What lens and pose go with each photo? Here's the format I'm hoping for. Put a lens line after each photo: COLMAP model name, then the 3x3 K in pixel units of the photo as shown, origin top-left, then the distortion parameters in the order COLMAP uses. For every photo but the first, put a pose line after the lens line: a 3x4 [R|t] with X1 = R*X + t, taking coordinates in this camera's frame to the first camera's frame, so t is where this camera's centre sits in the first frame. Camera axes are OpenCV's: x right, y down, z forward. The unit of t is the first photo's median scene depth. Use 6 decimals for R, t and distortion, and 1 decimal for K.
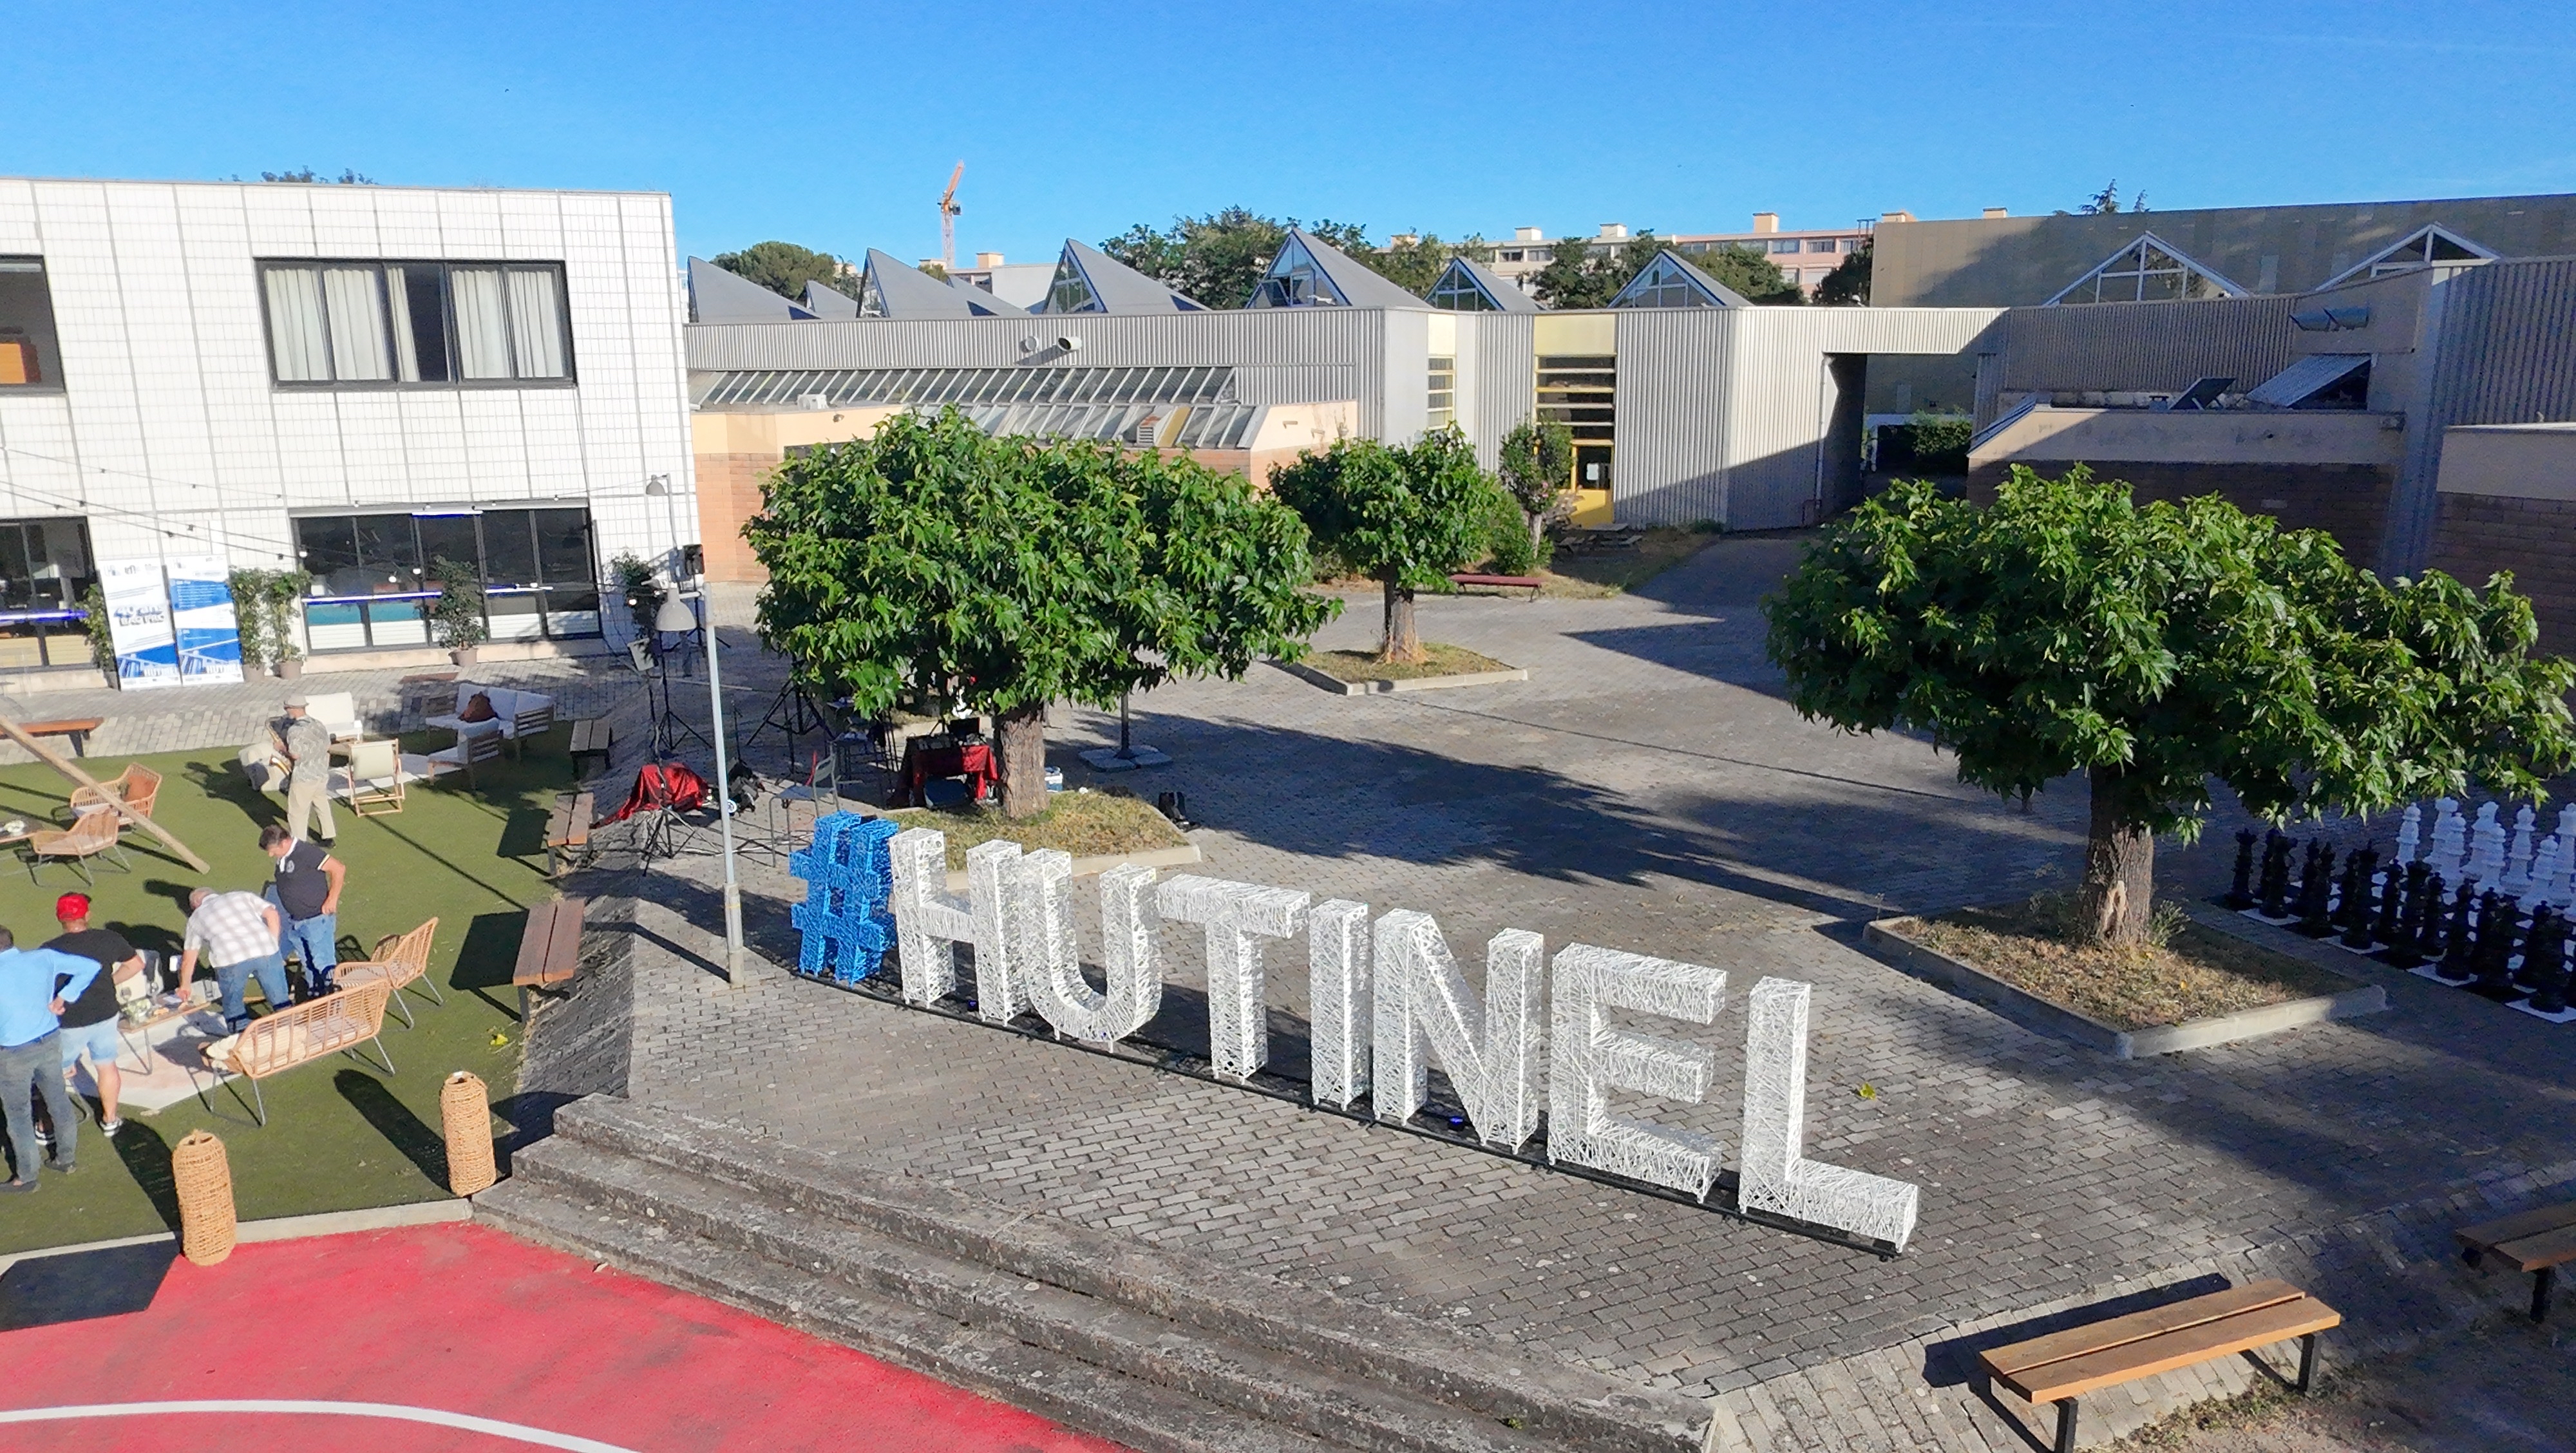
lens RADIAL K [[1610.1, 0, 1262.8], [0, 1610.1, 733.5], [0, 0, 1]] dist [0.000233, -0.000207]
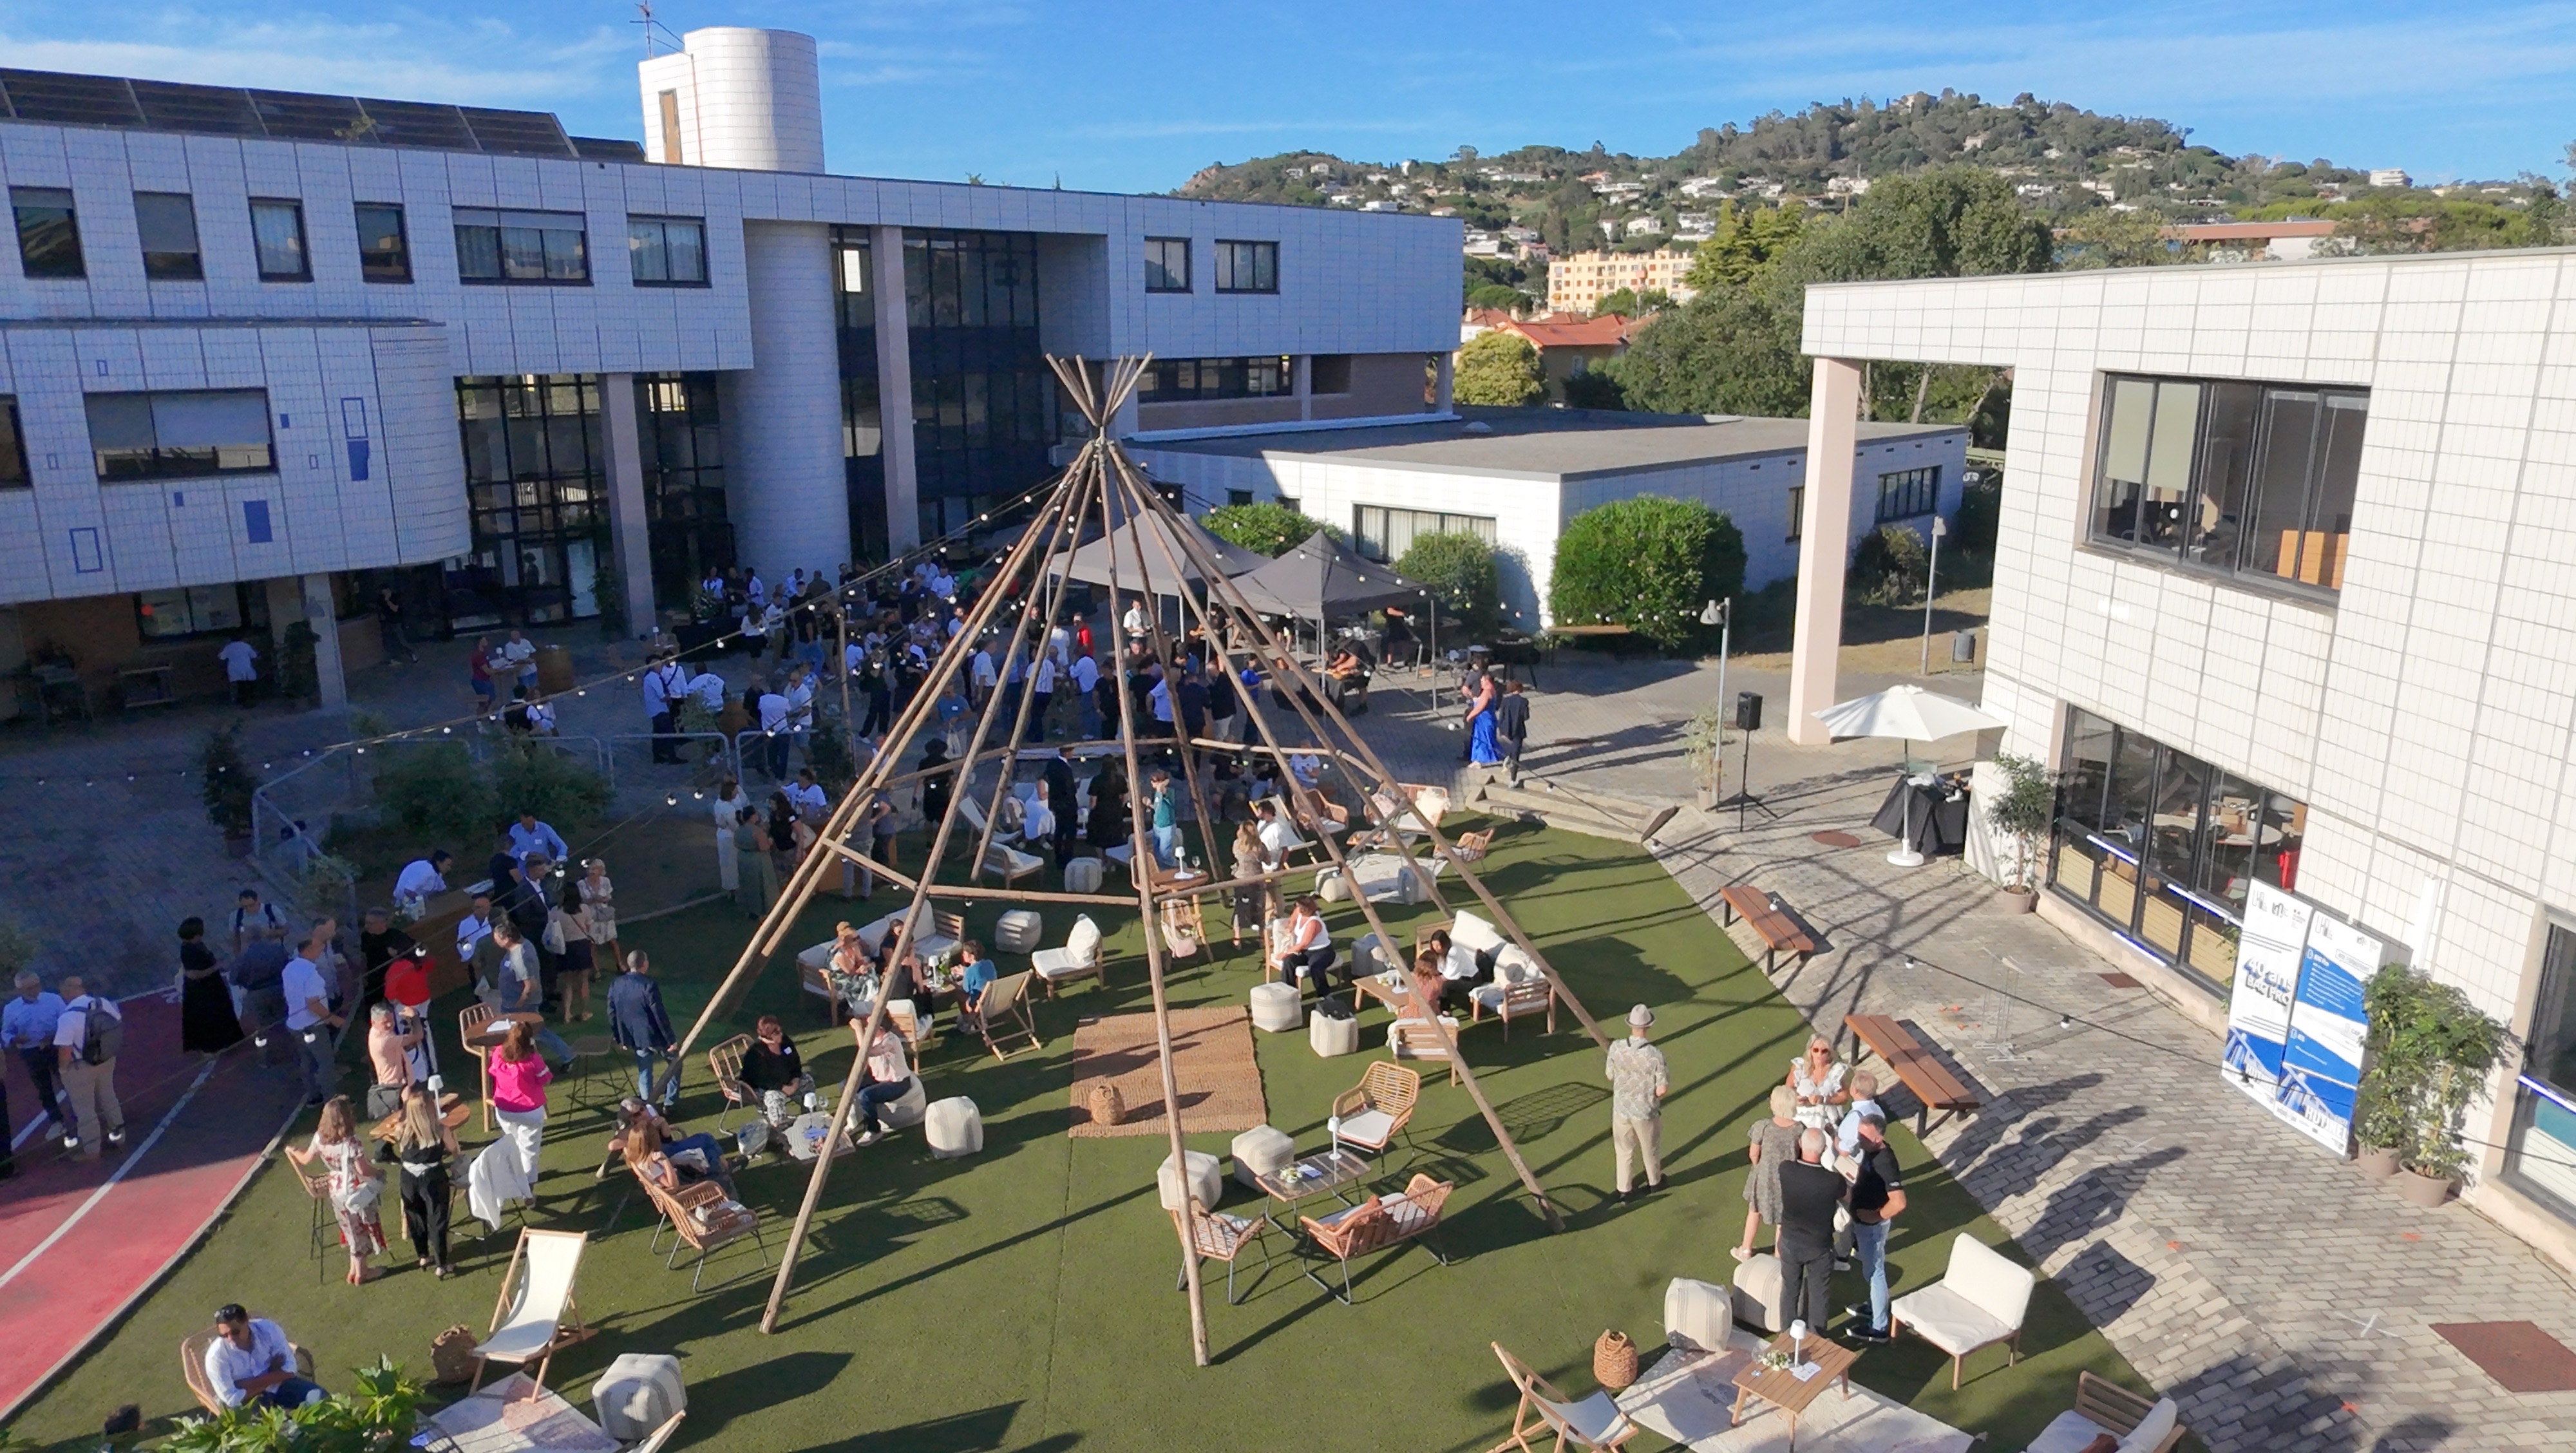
lens RADIAL K [[1676.4, 0, 1288.0], [0, 1676.4, 726.5], [0, 0, 1]] dist [0.010101, 0.000799]
pose [[-0.341195, 0.253138, -0.905266, -0.025669], [-0.179245, 0.927865, 0.327014, -0.290616], [0.922744, 0.273840, -0.271209, 0.775275]]
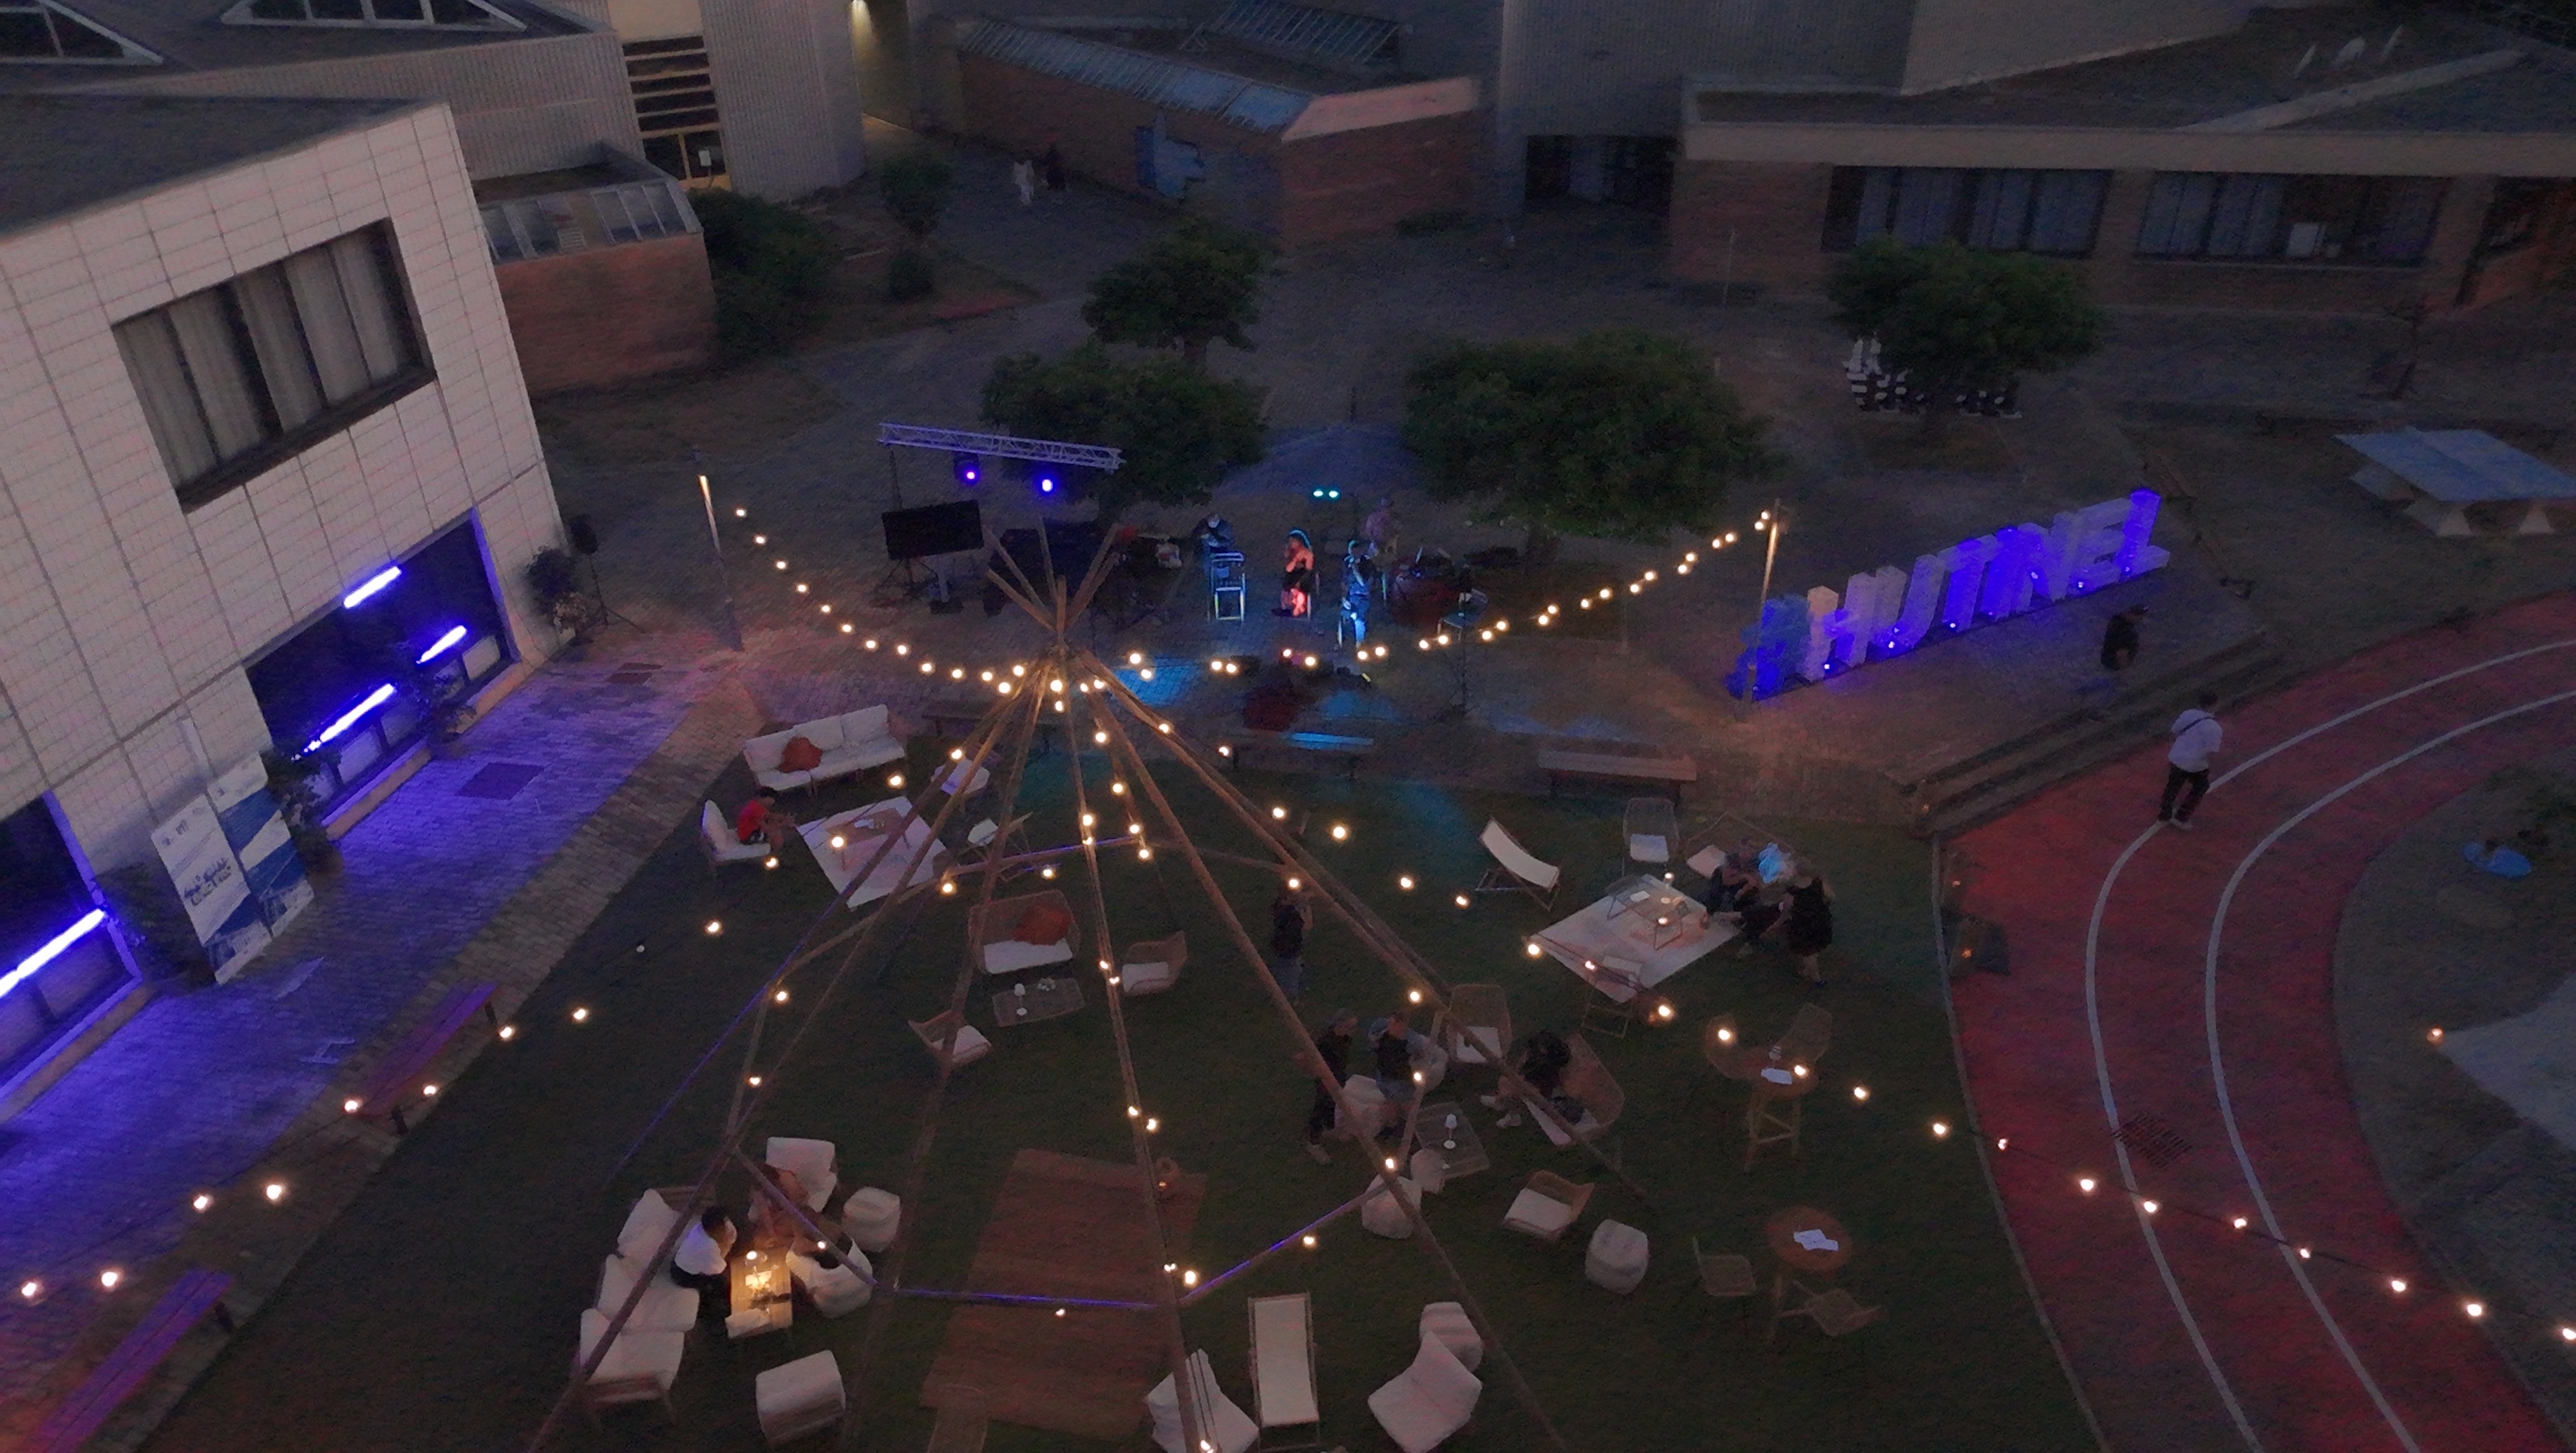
lens RADIAL K [[1610.1, 0, 1262.8], [0, 1610.1, 733.5], [0, 0, 1]] dist [0.000233, -0.000207]
pose [[0.533284, -0.442517, 0.720962, -0.892118], [0.210922, 0.894905, 0.393265, -0.295970], [-0.819219, -0.057655, 0.570576, 0.221943]]
